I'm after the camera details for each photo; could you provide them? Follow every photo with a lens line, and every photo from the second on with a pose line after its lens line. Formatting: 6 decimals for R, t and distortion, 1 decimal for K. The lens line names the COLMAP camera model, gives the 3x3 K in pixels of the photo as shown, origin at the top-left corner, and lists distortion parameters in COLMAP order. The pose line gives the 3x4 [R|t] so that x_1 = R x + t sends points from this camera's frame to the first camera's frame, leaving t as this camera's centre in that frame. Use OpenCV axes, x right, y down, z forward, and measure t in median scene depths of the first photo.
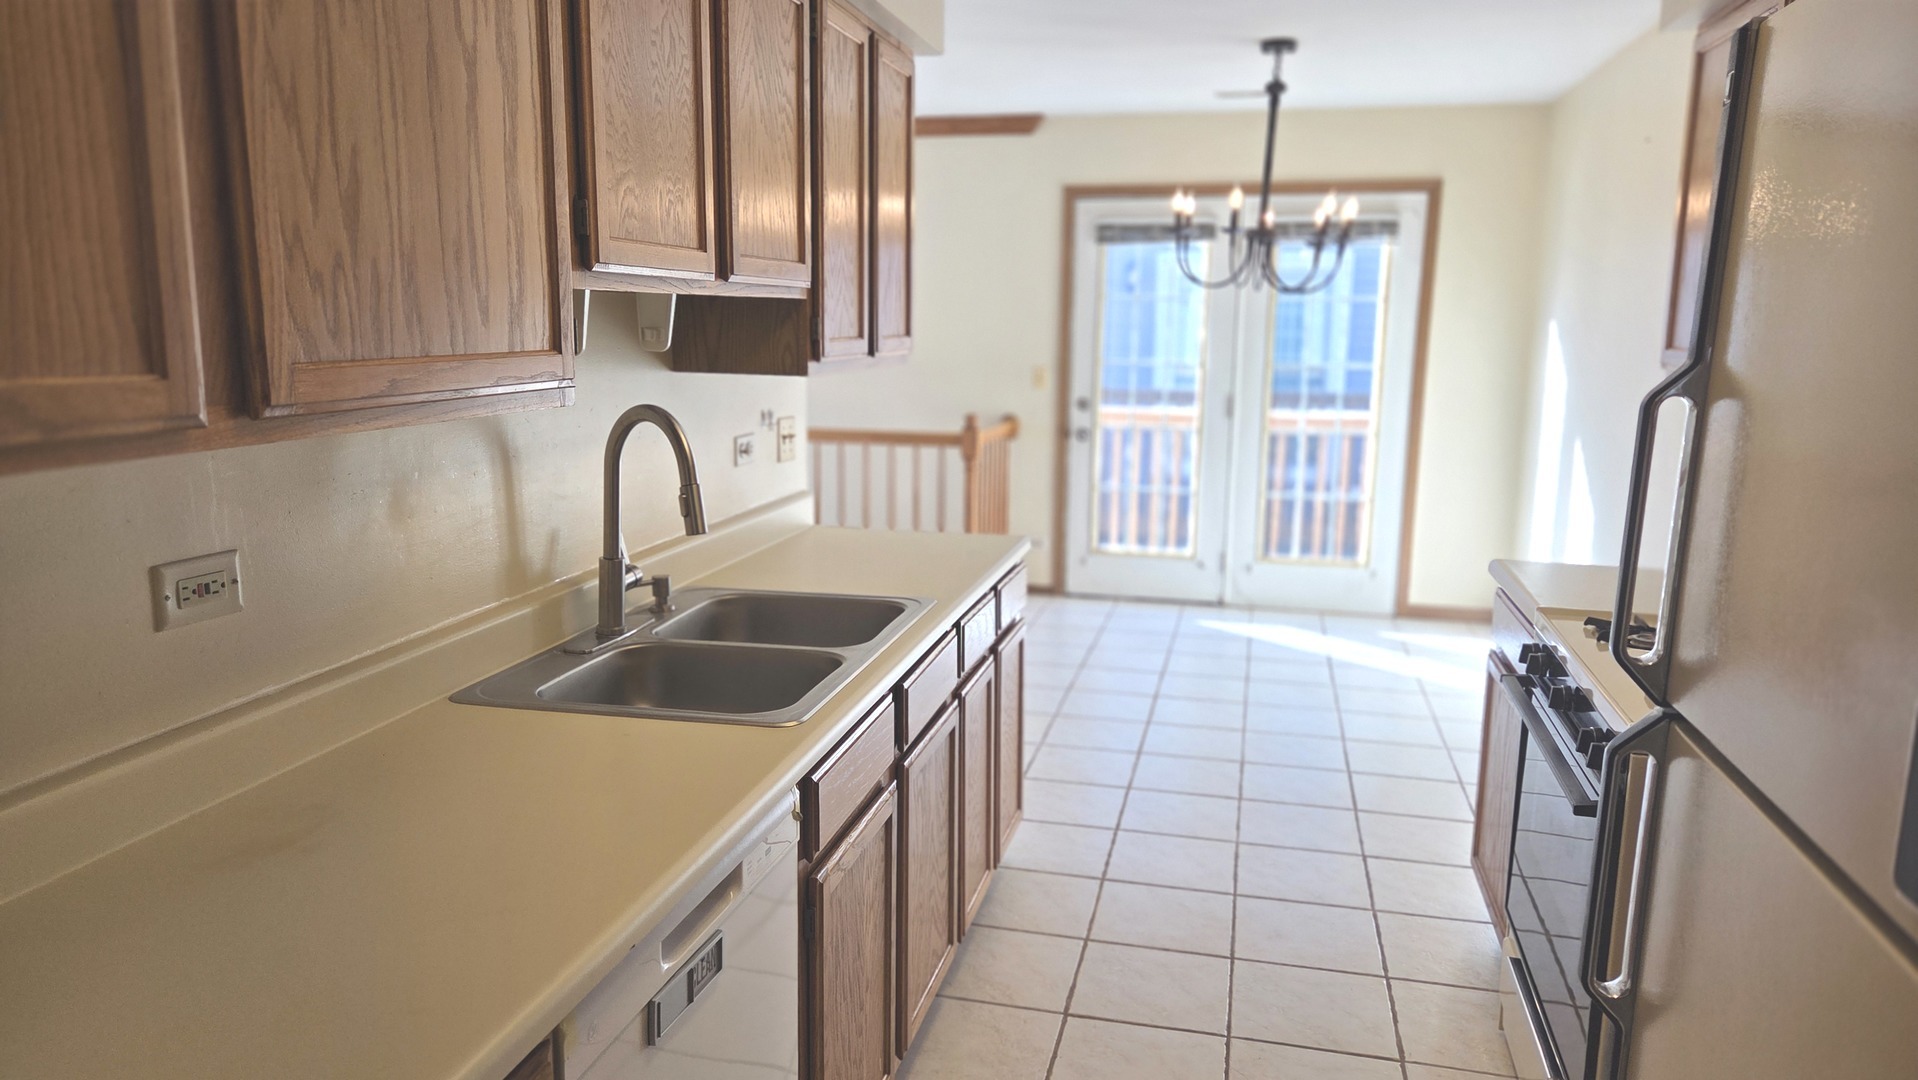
lens RADIAL K [[1262.9, 0, 957.5], [0, 1262.9, 542.0], [0, 0, 1]] dist [0.023760, -0.018250]
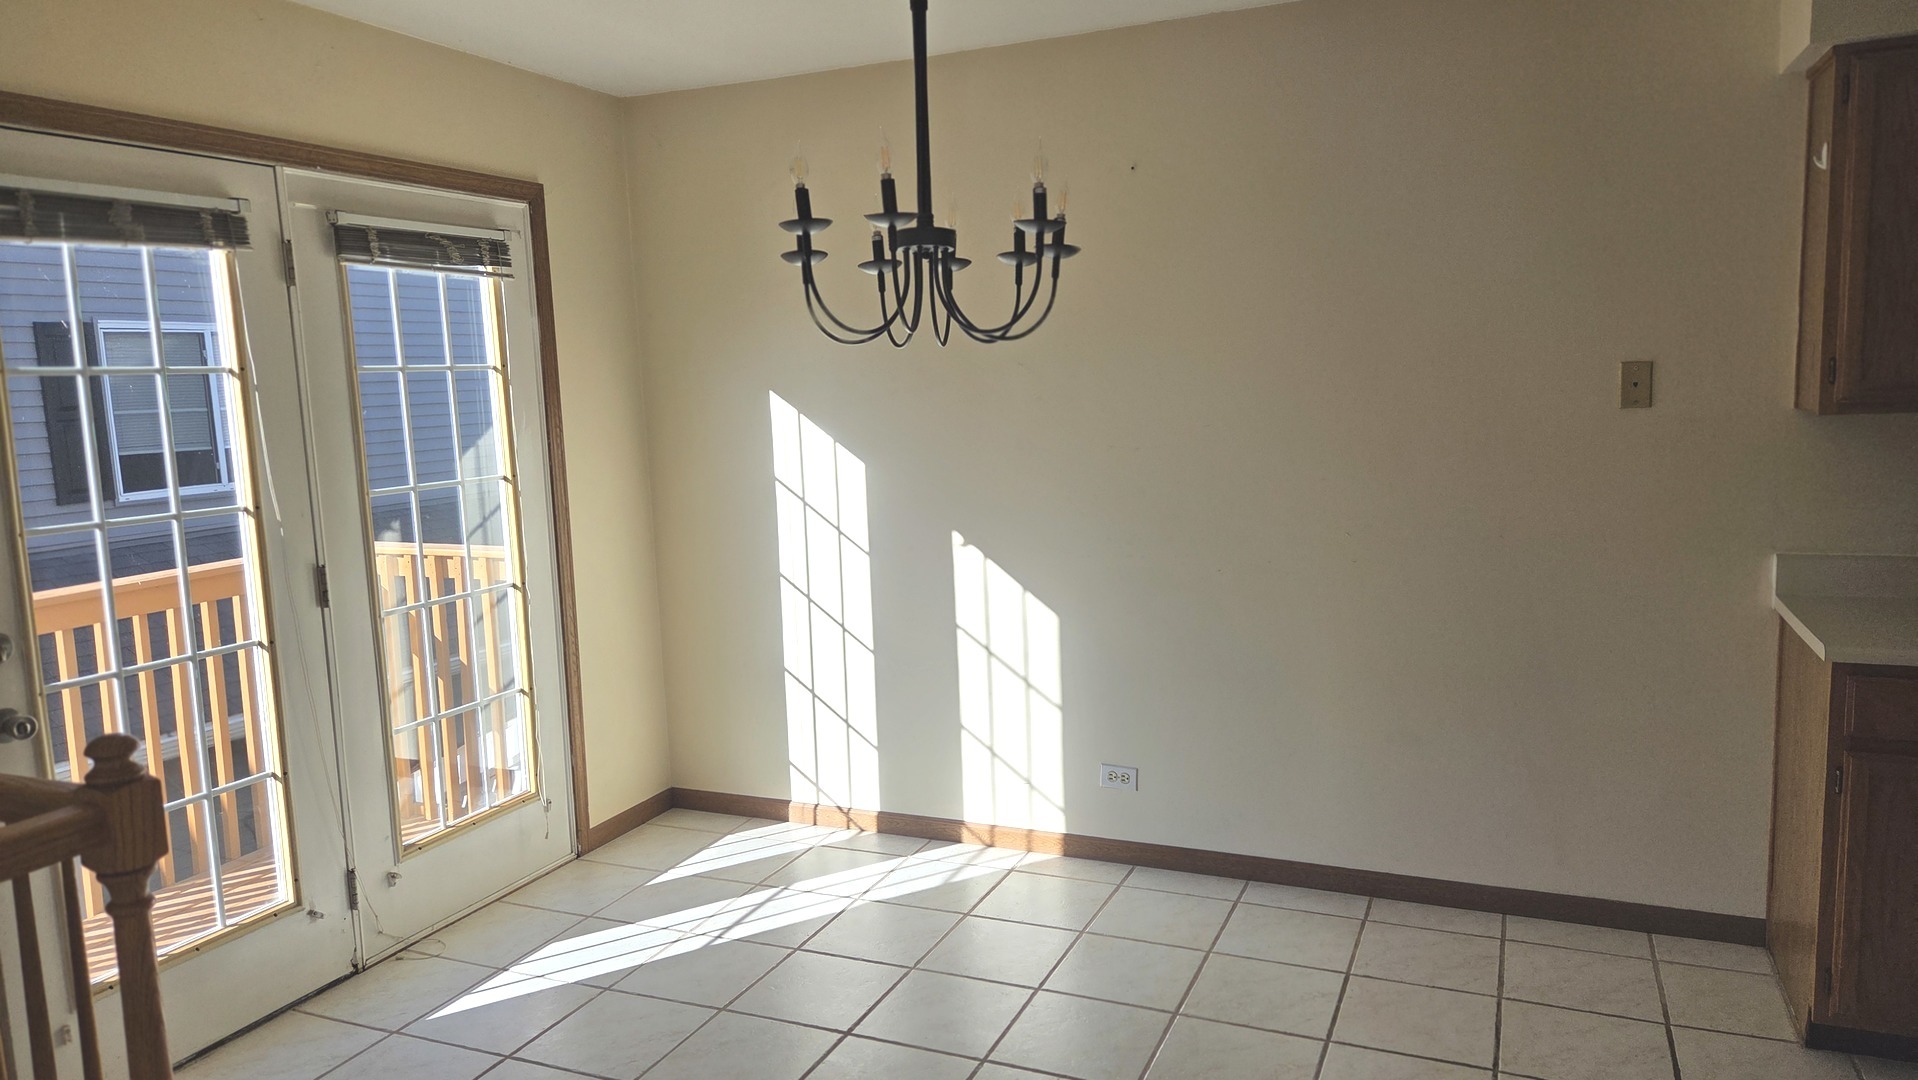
lens RADIAL K [[1262.9, 0, 961.5], [0, 1262.9, 535.8], [0, 0, 1]] dist [0.023760, -0.018250]
pose [[0.175609, -0.138083, 0.974728, -0.225208], [0.211457, 0.972295, 0.099642, -0.122949], [-0.961482, 0.188615, 0.199942, 0.659374]]
